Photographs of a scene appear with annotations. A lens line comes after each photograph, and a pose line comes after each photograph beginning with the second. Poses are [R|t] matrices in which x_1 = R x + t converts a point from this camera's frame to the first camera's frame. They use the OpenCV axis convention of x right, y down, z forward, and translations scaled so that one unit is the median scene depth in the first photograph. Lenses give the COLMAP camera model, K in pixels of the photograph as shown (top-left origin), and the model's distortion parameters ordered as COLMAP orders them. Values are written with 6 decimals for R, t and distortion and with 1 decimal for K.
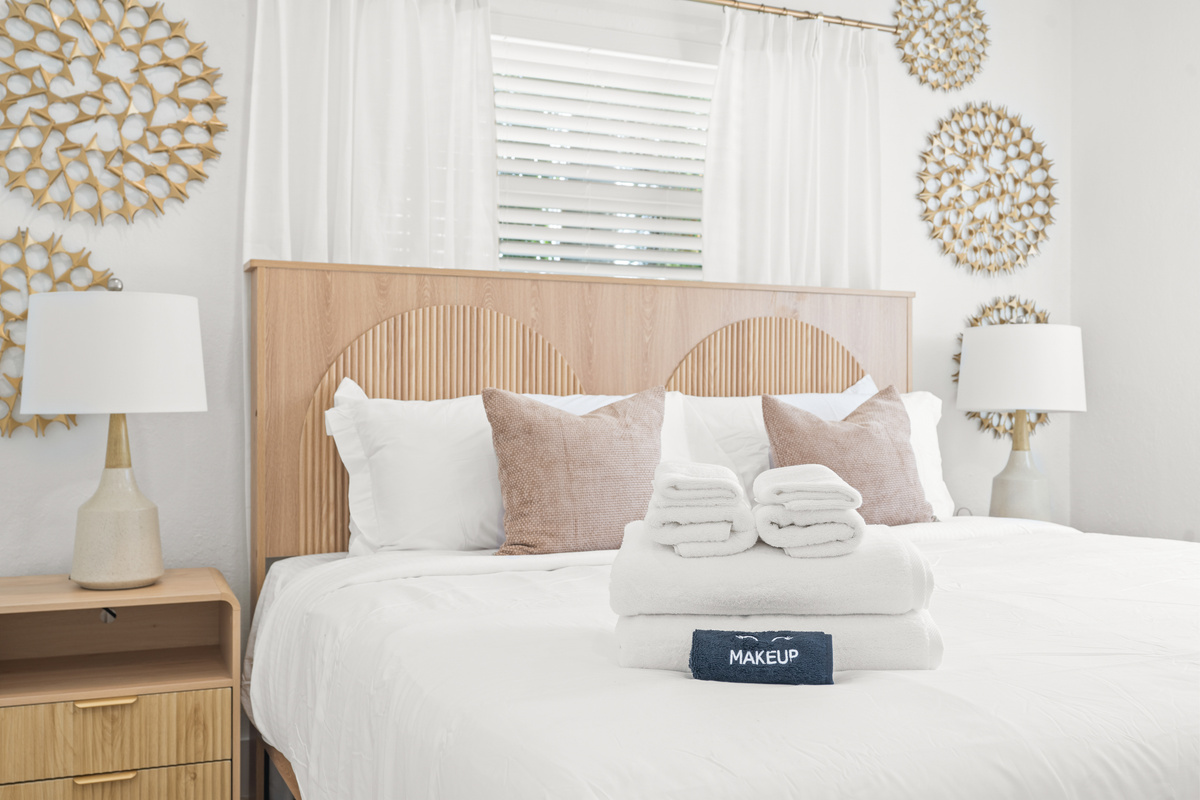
lens RADIAL K [[1184.9, 0, 601.6], [0, 1184.9, 399.9], [0, 0, 1]] dist [0.017584, 0.000000]
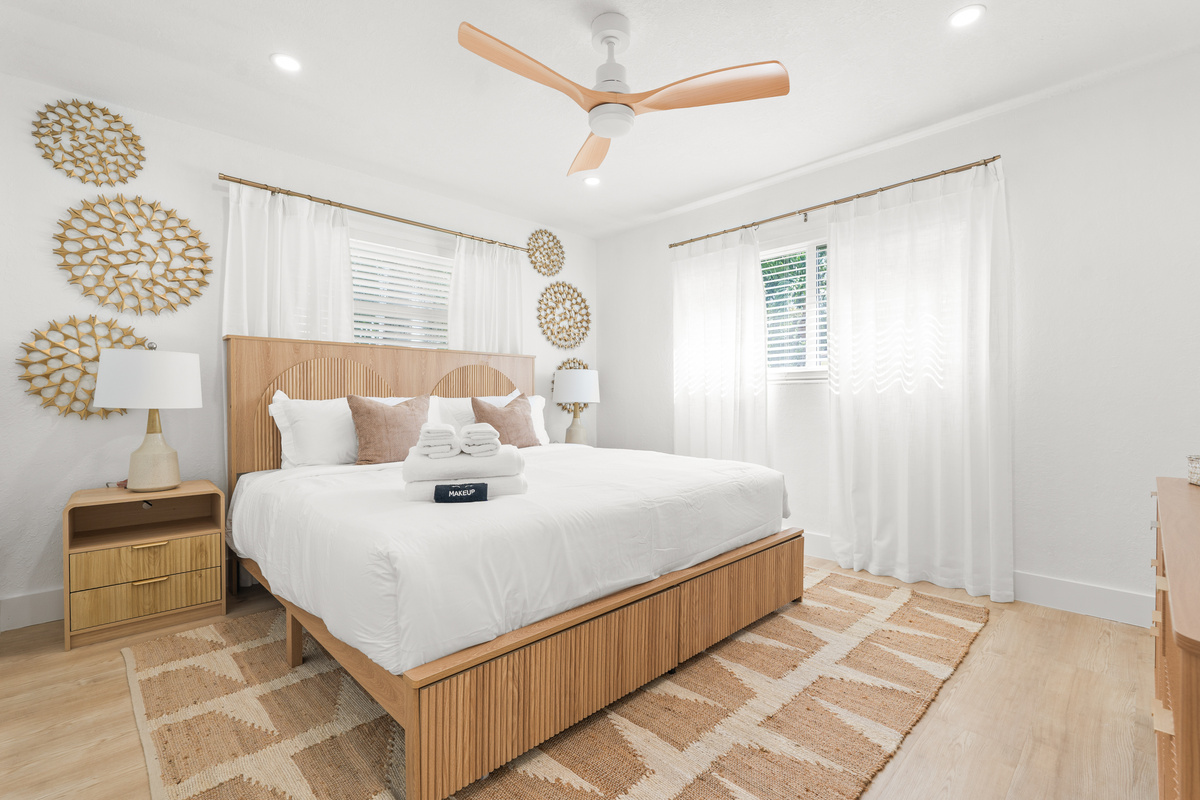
lens RADIAL K [[530.0, 0, 602.3], [0, 530.0, 401.9], [0, 0, 1]] dist [0.000789, -0.000106]
pose [[0.939151, -0.007337, 0.343427, 0.010586], [0.005180, 0.999961, 0.007197, -0.000487], [-0.343466, -0.004980, 0.939152, -0.124284]]
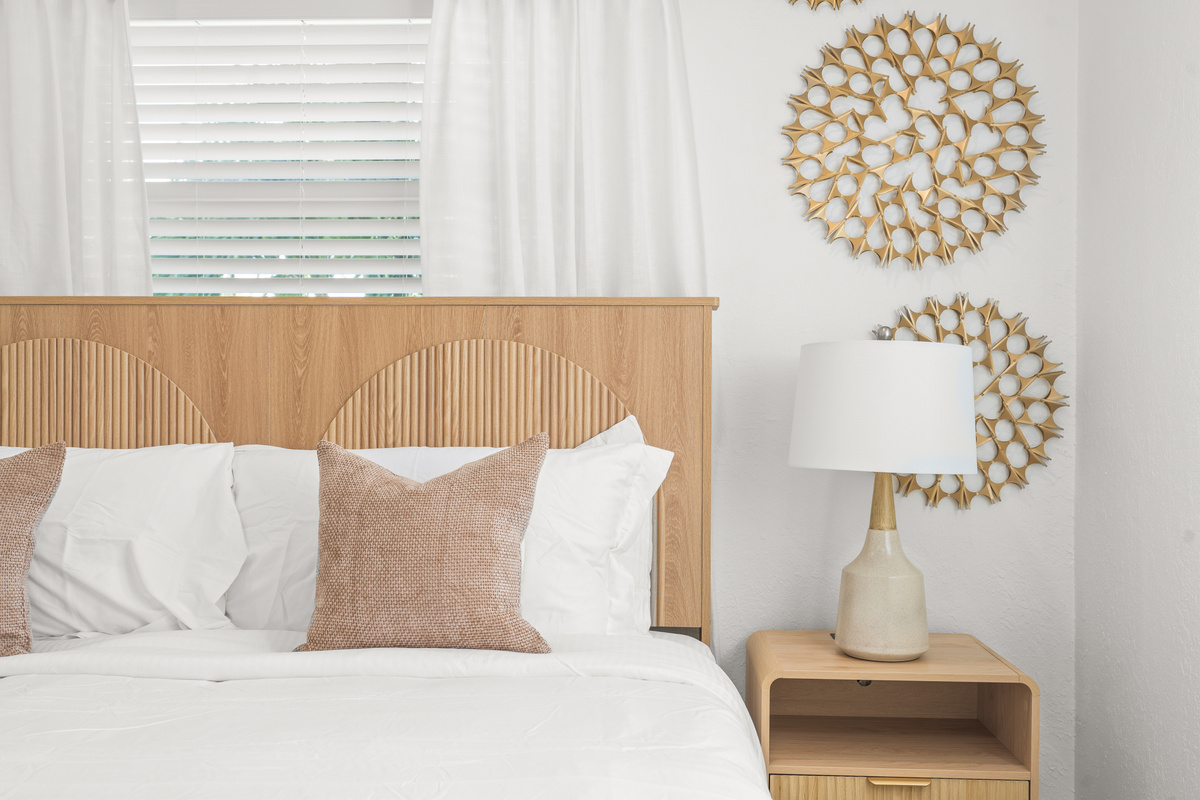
lens RADIAL K [[1184.9, 0, 598.9], [0, 1184.9, 398.3], [0, 0, 1]] dist [0.017584, 0.000000]
pose [[0.889374, 0.001567, -0.457177, 0.608490], [-0.003860, 0.999984, -0.004082, -0.032710], [0.457163, 0.005395, 0.889366, 0.394952]]
